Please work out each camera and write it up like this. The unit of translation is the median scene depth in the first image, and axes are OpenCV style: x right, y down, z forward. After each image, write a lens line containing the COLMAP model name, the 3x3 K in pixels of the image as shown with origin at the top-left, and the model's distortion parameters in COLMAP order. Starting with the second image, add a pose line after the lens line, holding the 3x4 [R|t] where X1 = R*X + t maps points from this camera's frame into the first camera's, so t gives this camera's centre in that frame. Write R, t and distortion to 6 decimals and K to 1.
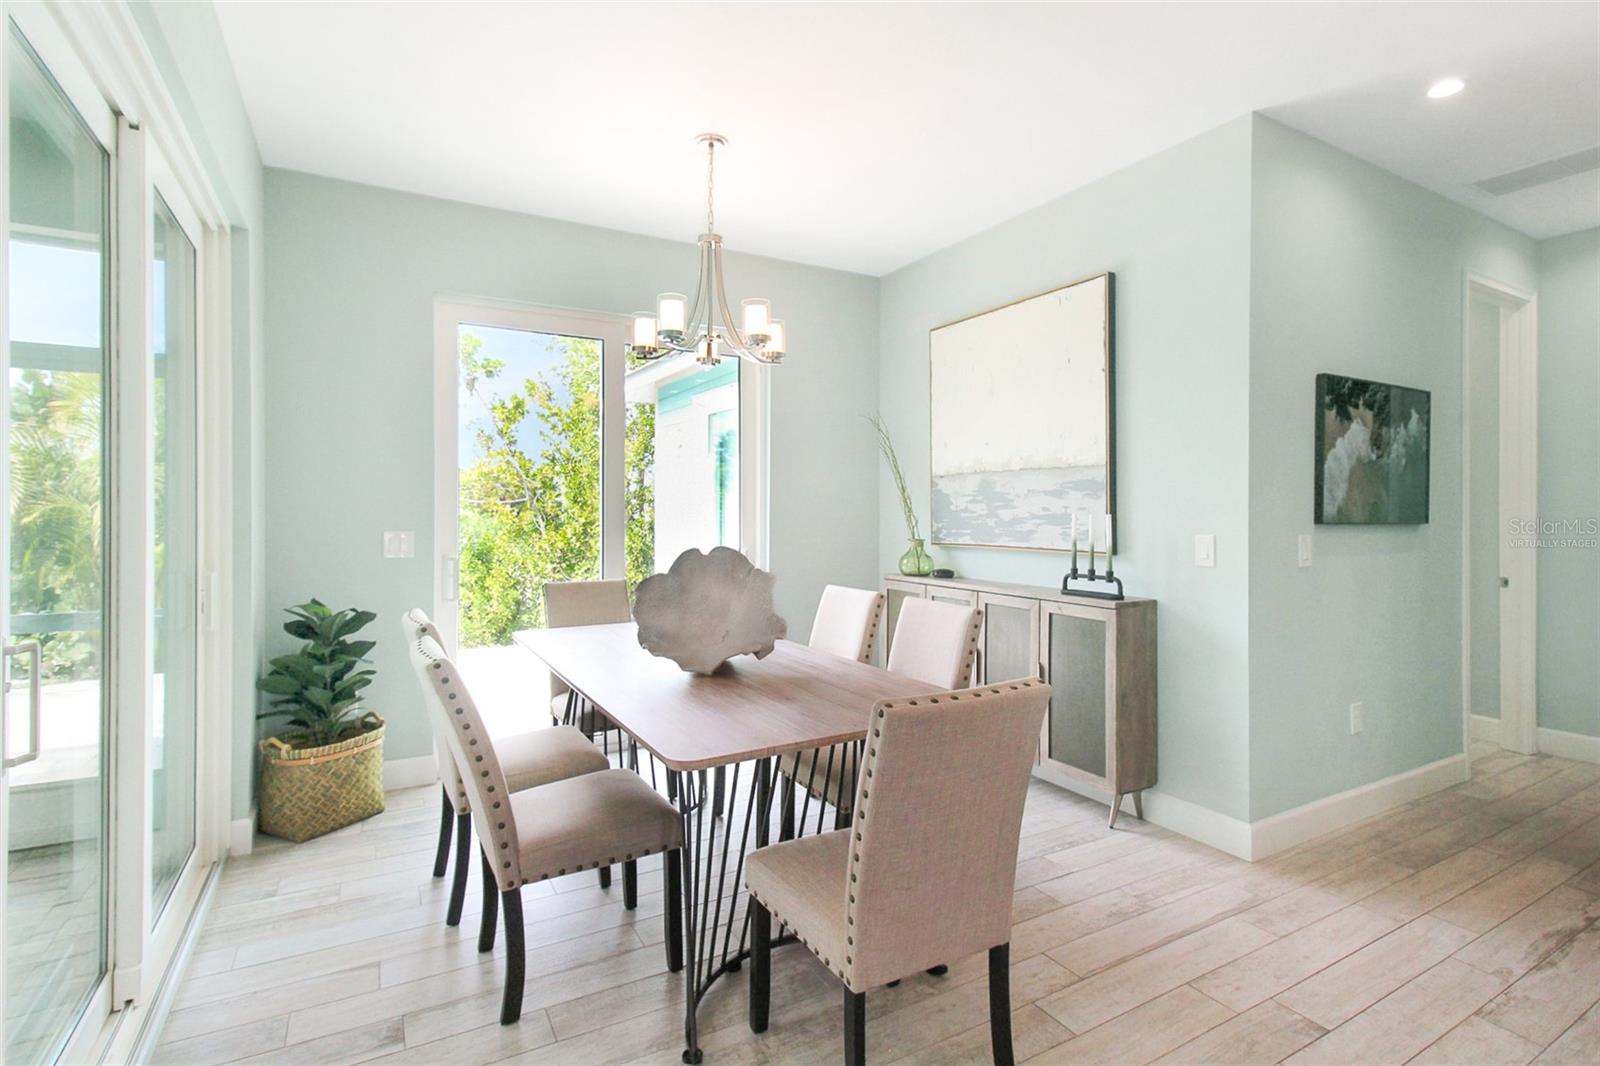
lens RADIAL K [[775.9, 0, 816.1], [0, 775.9, 525.0], [0, 0, 1]] dist [0.001252, -0.013695]
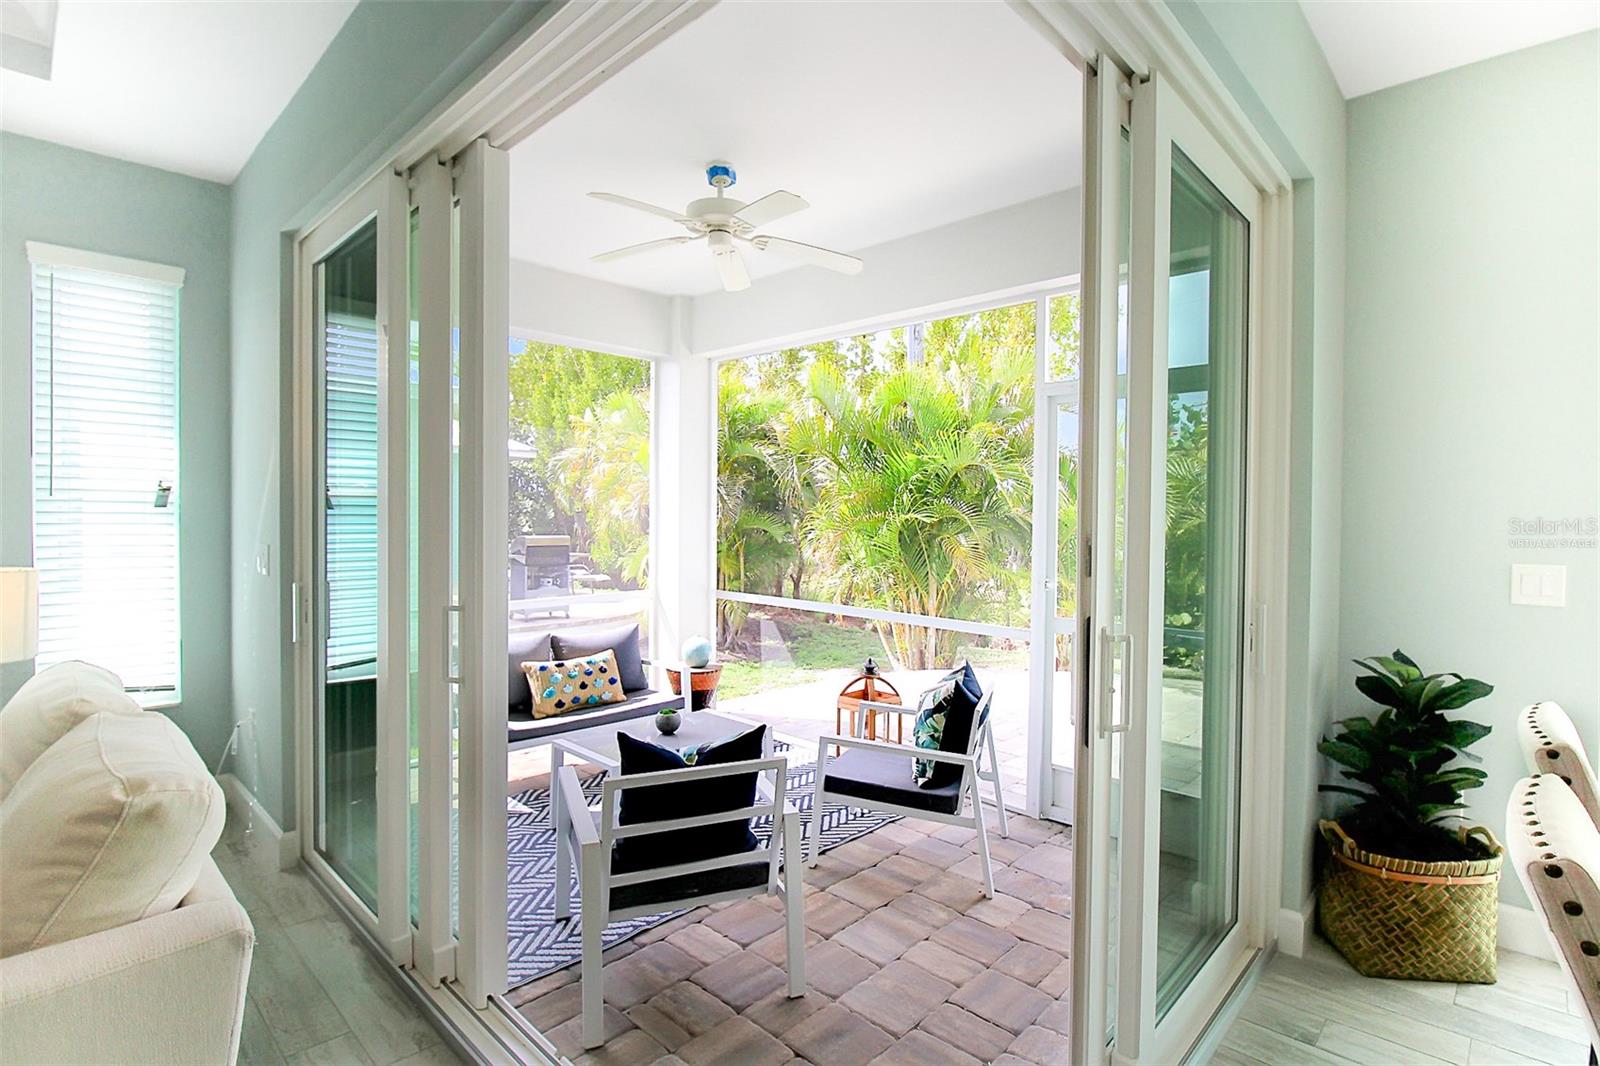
lens RADIAL K [[775.9, 0, 816.1], [0, 775.9, 525.0], [0, 0, 1]] dist [0.001252, -0.013695]
pose [[0.287481, 0.002665, -0.957783, -0.107050], [-0.025070, 0.999674, -0.004743, -0.006602], [0.957458, 0.025375, 0.287455, 0.262872]]
